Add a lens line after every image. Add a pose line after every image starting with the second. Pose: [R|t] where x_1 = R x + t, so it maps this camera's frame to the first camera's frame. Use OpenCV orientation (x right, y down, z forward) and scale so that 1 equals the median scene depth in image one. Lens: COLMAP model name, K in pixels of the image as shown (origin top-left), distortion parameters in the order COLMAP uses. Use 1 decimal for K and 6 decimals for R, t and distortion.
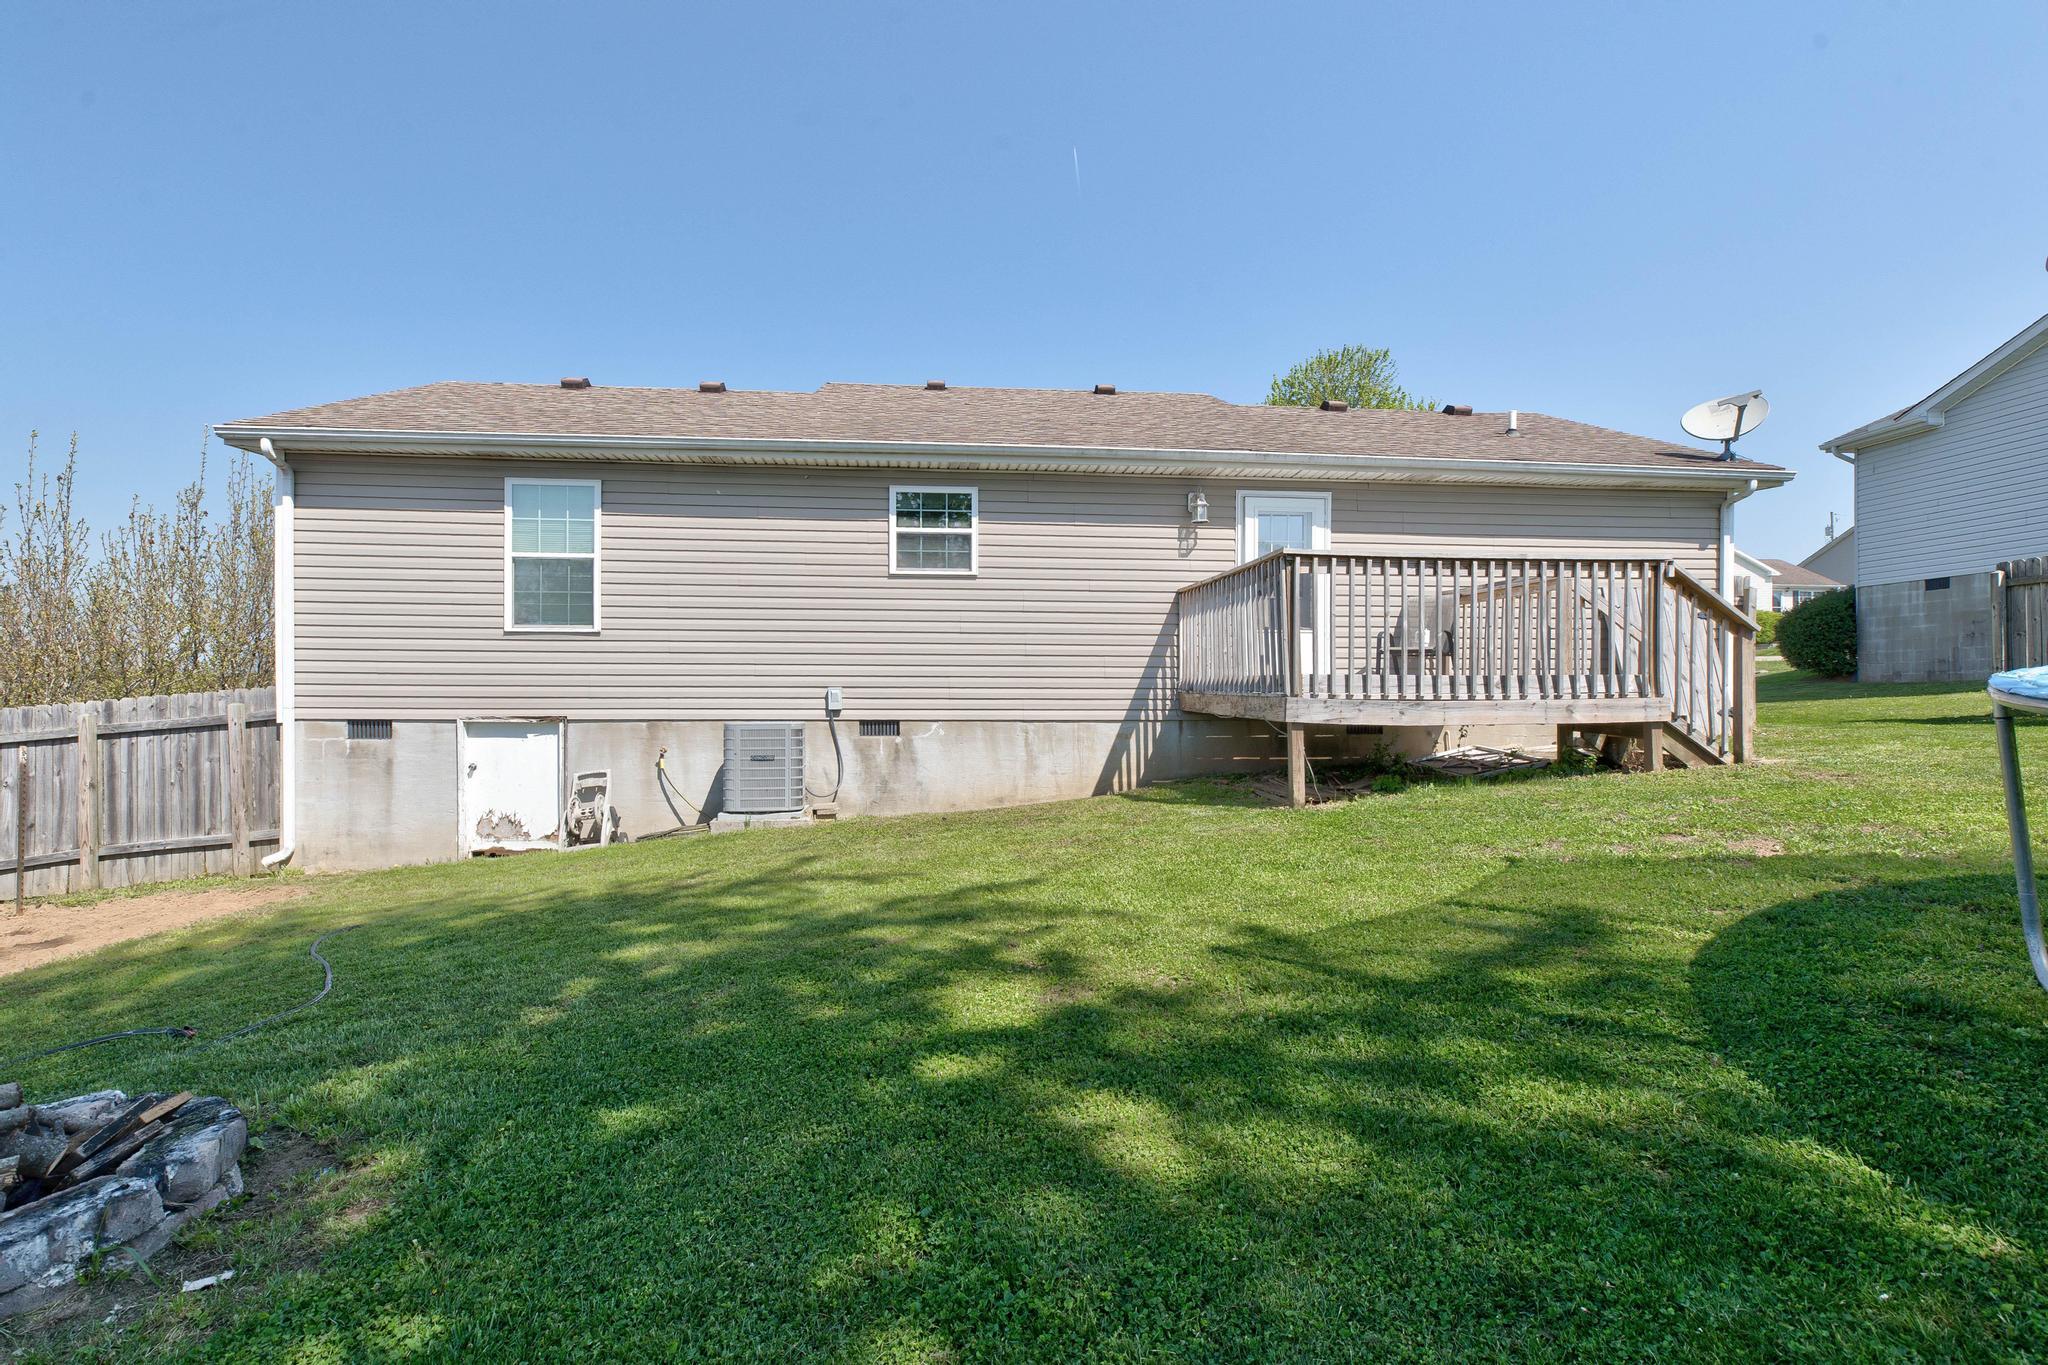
lens RADIAL K [[934.0, 0, 1037.9], [0, 934.0, 677.6], [0, 0, 1]] dist [0.005012, 0.000030]
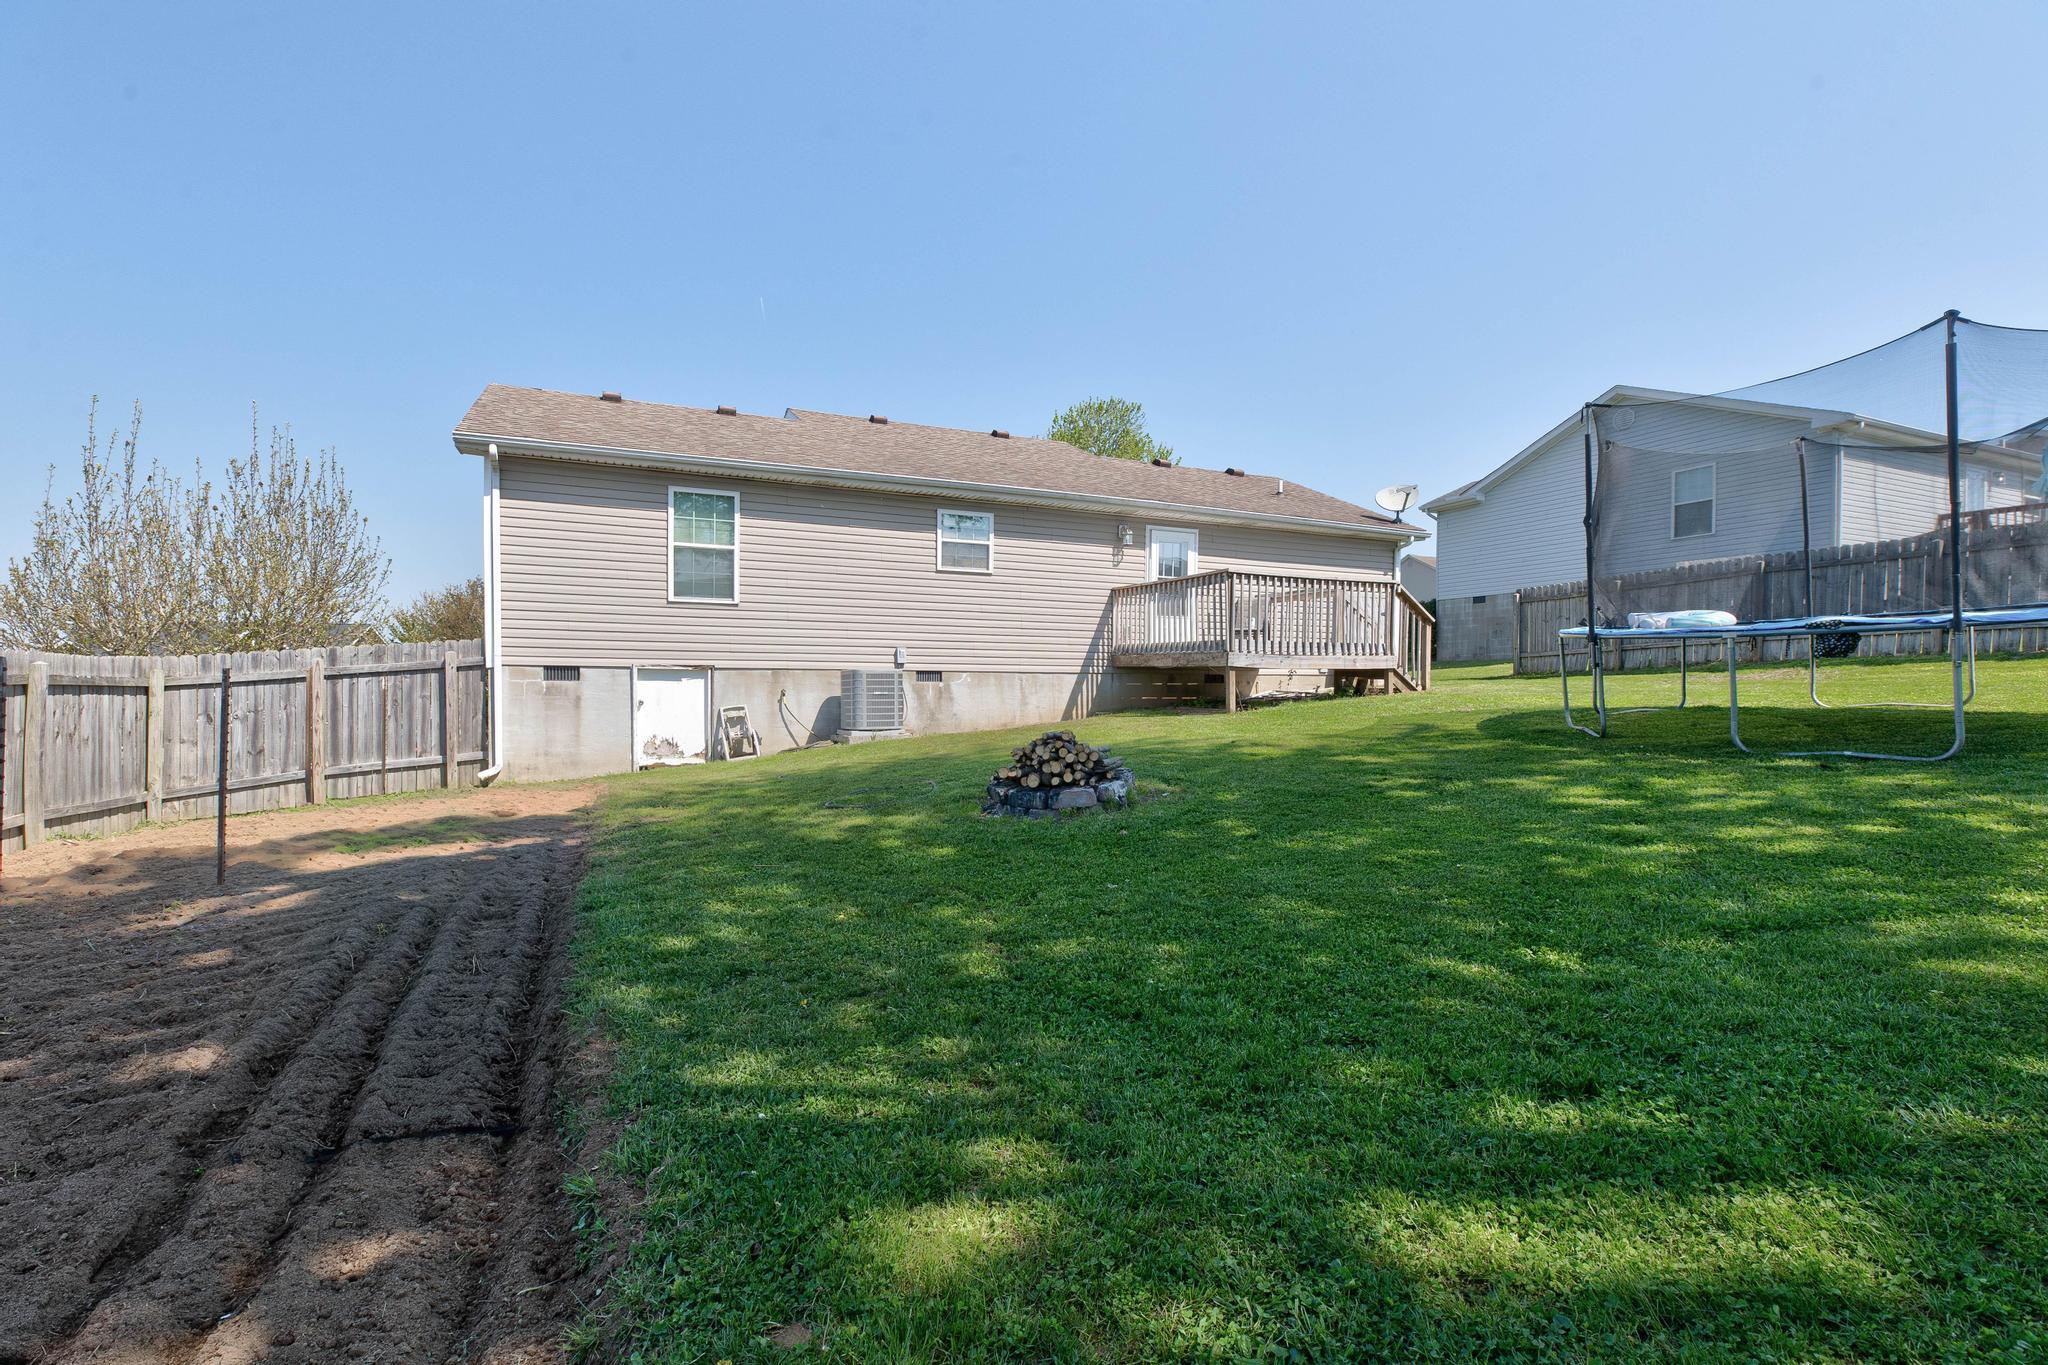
lens RADIAL K [[934.0, 0, 1017.3], [0, 934.0, 684.7], [0, 0, 1]] dist [0.005012, 0.000030]
pose [[0.943479, 0.002292, 0.331425, -0.537443], [-0.008174, 0.999833, 0.016353, 0.043658], [-0.331332, -0.018137, 0.943340, -0.424412]]
